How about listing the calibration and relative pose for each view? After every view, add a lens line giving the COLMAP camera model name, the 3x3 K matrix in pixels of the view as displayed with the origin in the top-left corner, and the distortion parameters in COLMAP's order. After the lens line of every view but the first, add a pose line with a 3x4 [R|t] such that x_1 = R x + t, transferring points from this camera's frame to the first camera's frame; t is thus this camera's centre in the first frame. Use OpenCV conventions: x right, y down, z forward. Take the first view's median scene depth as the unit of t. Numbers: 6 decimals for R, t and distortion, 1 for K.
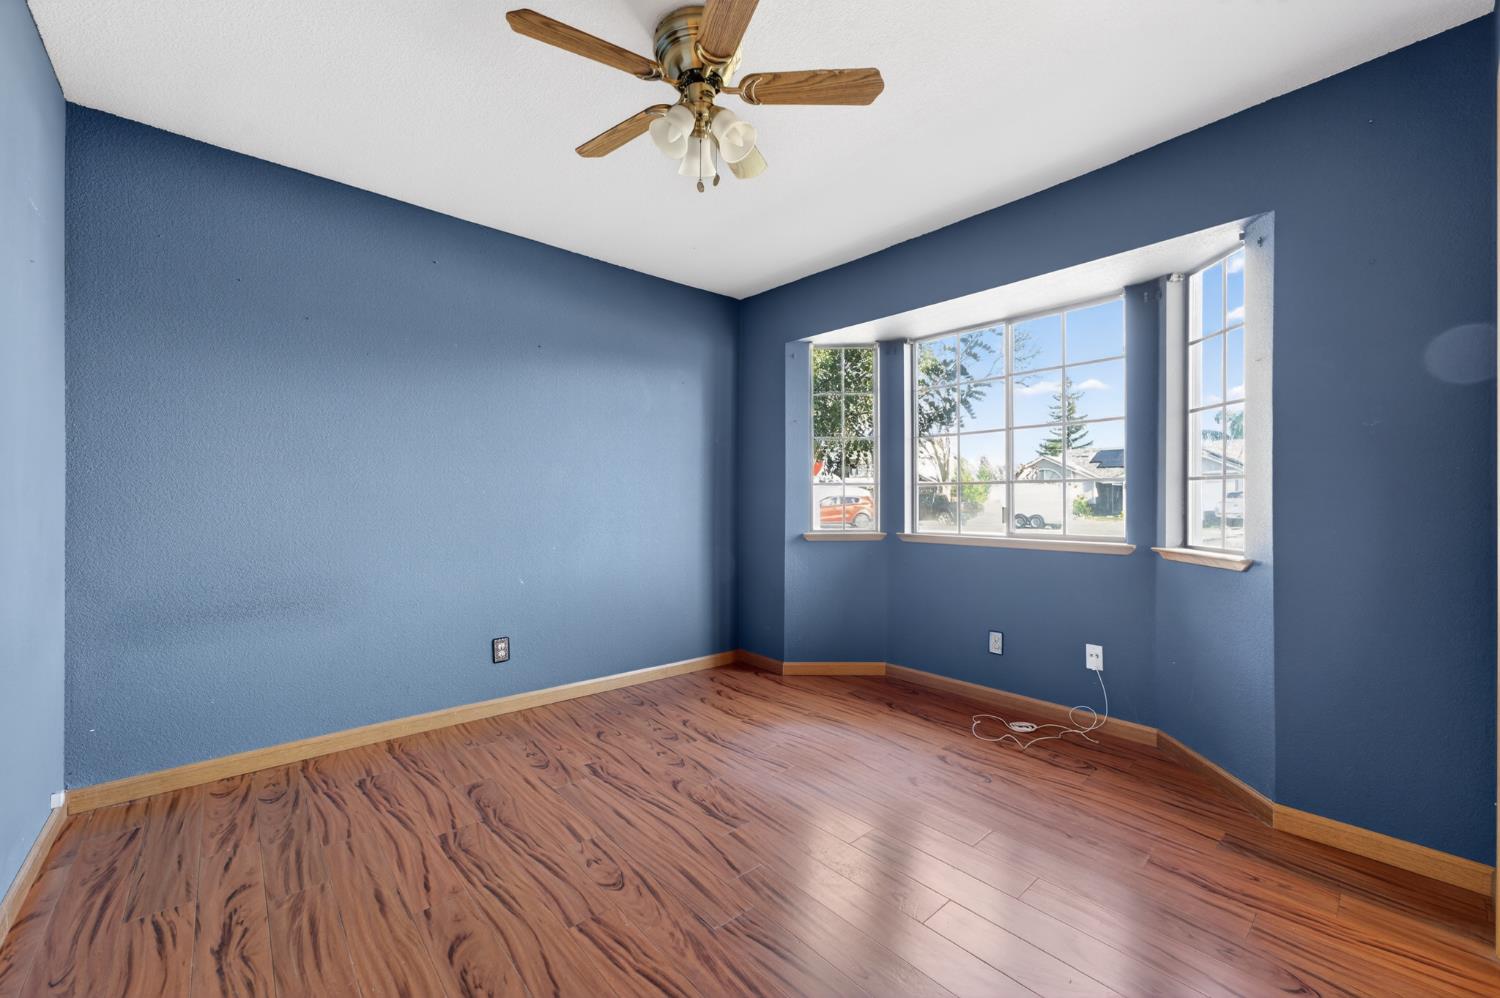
lens RADIAL K [[598.3, 0, 751.3], [0, 598.3, 502.8], [0, 0, 1]] dist [-0.011675, 0.000460]
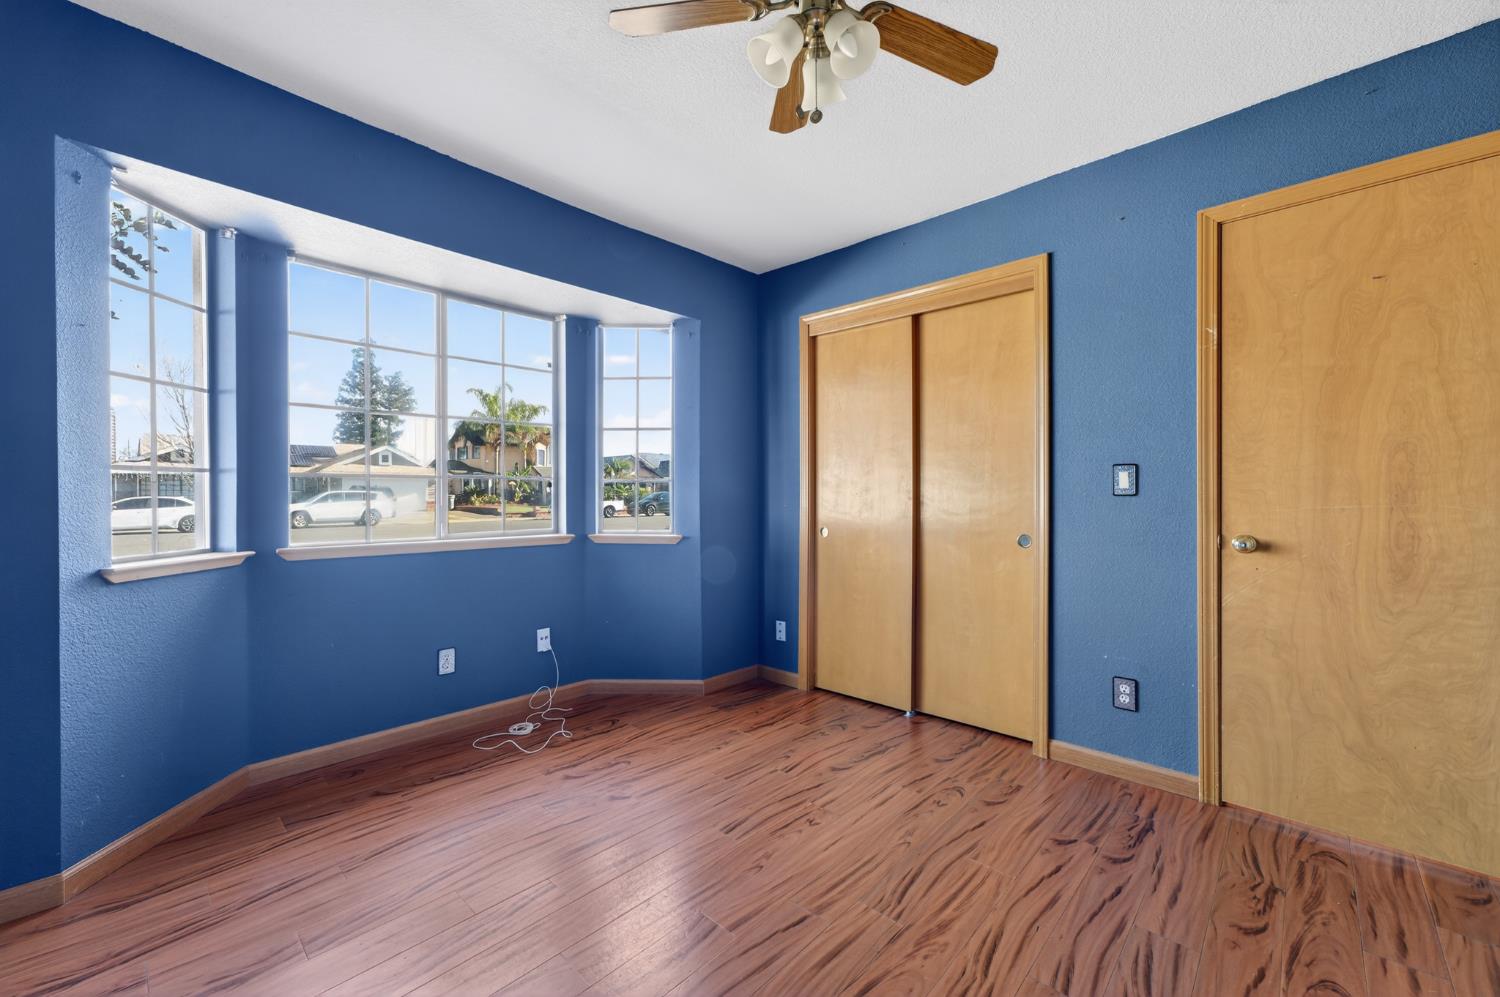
lens RADIAL K [[598.3, 0, 746.7], [0, 598.3, 499.5], [0, 0, 1]] dist [-0.011675, 0.000460]
pose [[-0.093677, -0.003004, 0.995598, -0.630850], [0.007604, 0.999964, 0.003733, -0.000476], [-0.995574, 0.007920, -0.093651, 0.829946]]
